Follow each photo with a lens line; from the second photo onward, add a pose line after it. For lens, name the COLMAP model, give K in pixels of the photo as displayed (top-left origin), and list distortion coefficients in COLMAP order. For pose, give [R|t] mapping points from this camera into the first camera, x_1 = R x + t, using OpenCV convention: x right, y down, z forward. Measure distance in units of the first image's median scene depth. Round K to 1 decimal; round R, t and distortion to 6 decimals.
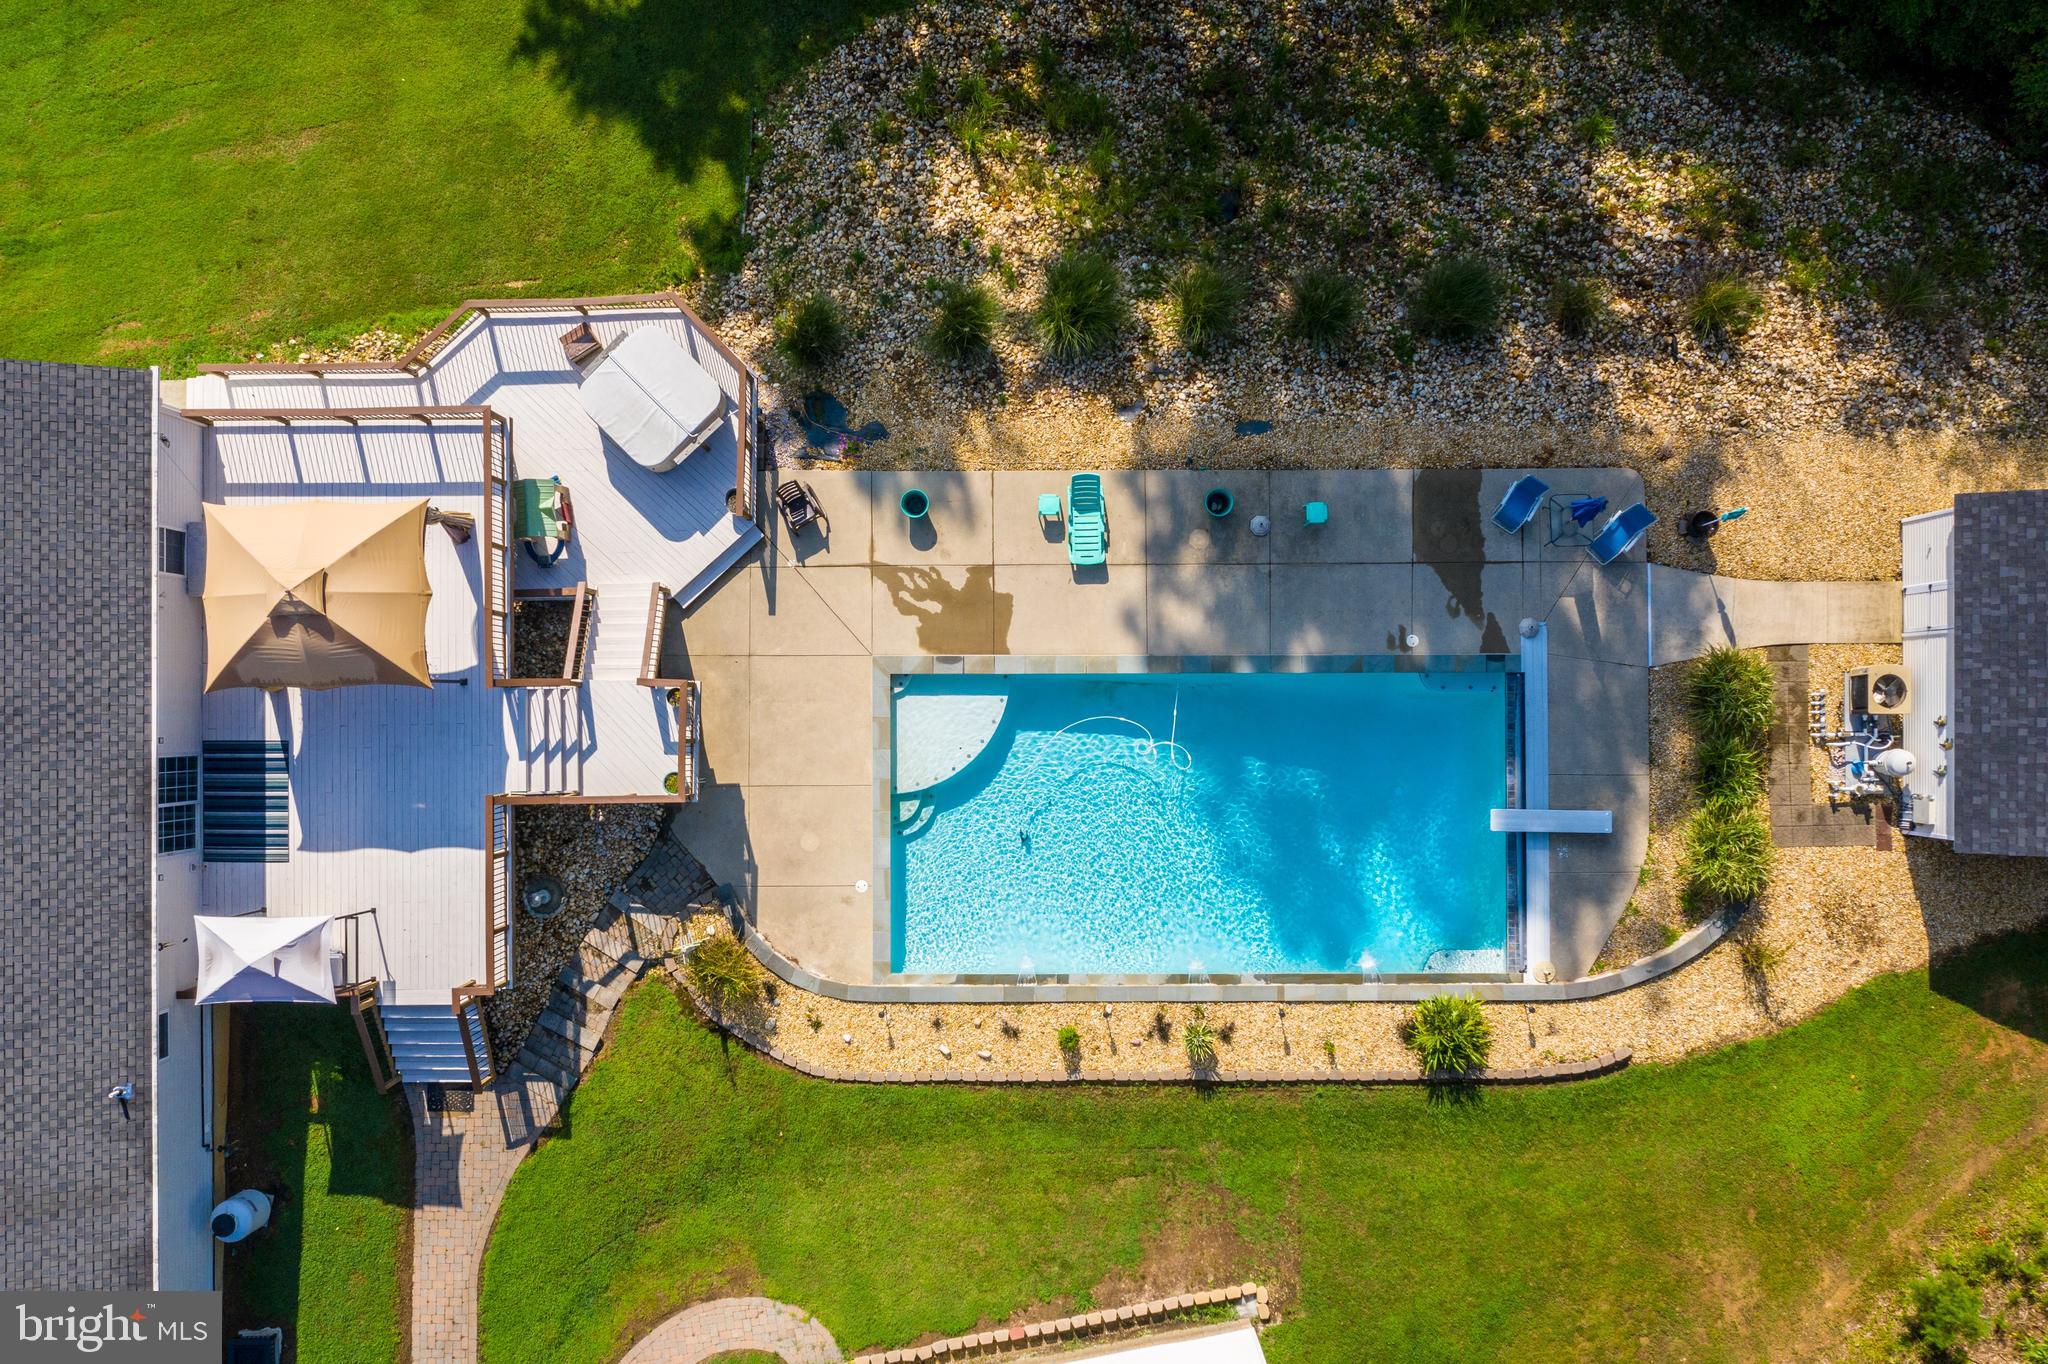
lens RADIAL K [[1661.7, 0, 1024.0], [0, 1661.7, 682.0], [0, 0, 1]] dist [-0.022131, -0.003572]
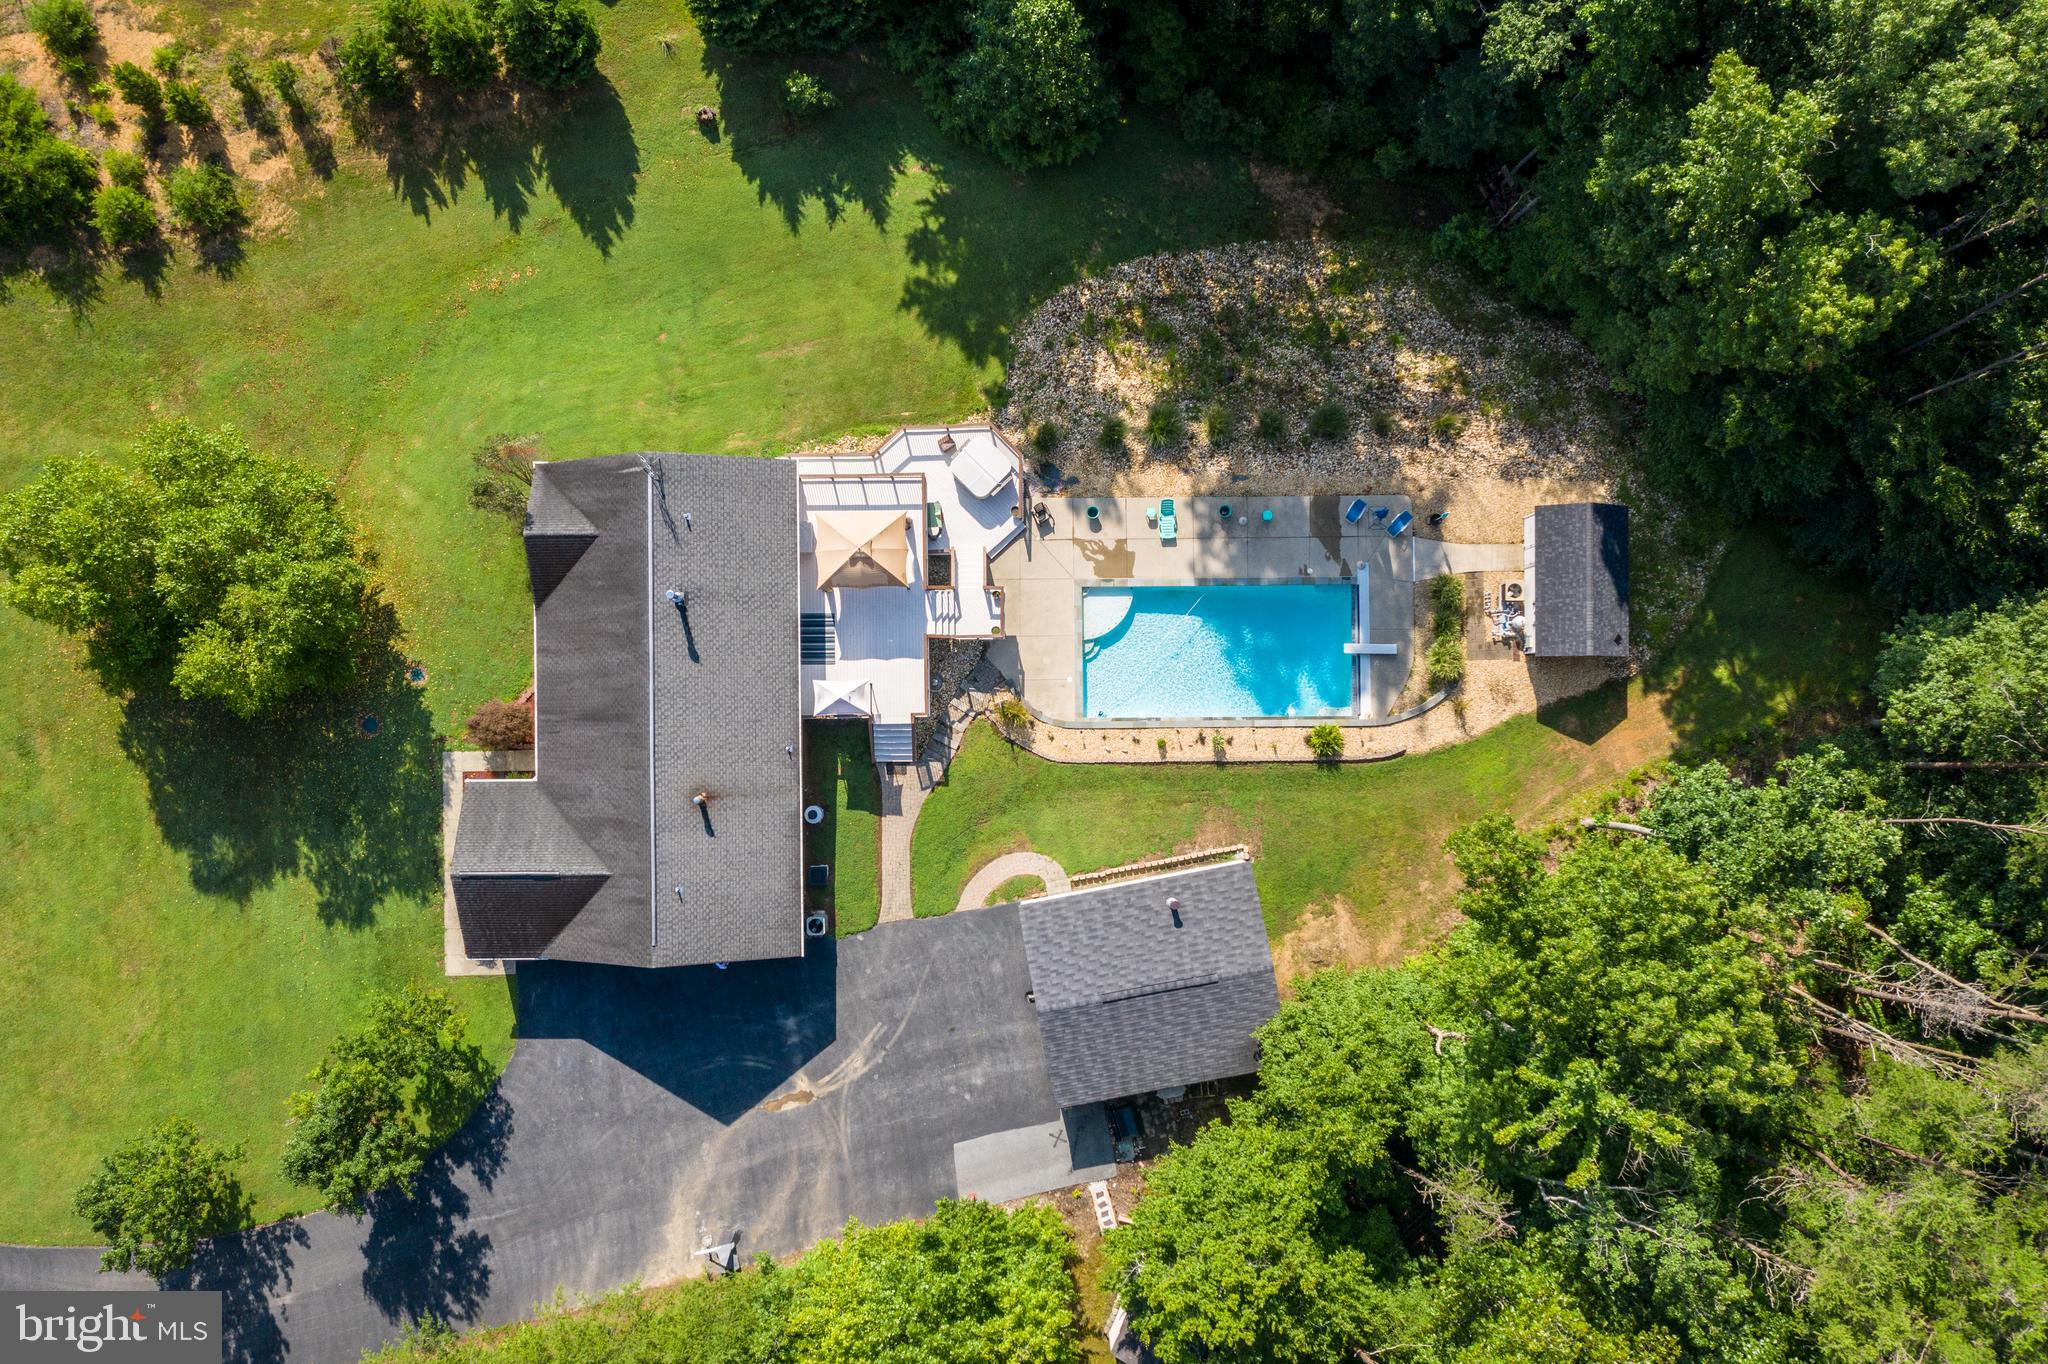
lens RADIAL K [[1602.9, 0, 1024.0], [0, 1602.9, 682.0], [0, 0, 1]] dist [-0.022137, 0.006868]
pose [[0.999980, -0.004994, -0.003990, -0.153297], [0.004992, 0.999987, -0.000628, 0.128038], [0.003993, 0.000608, 0.999992, -1.216740]]
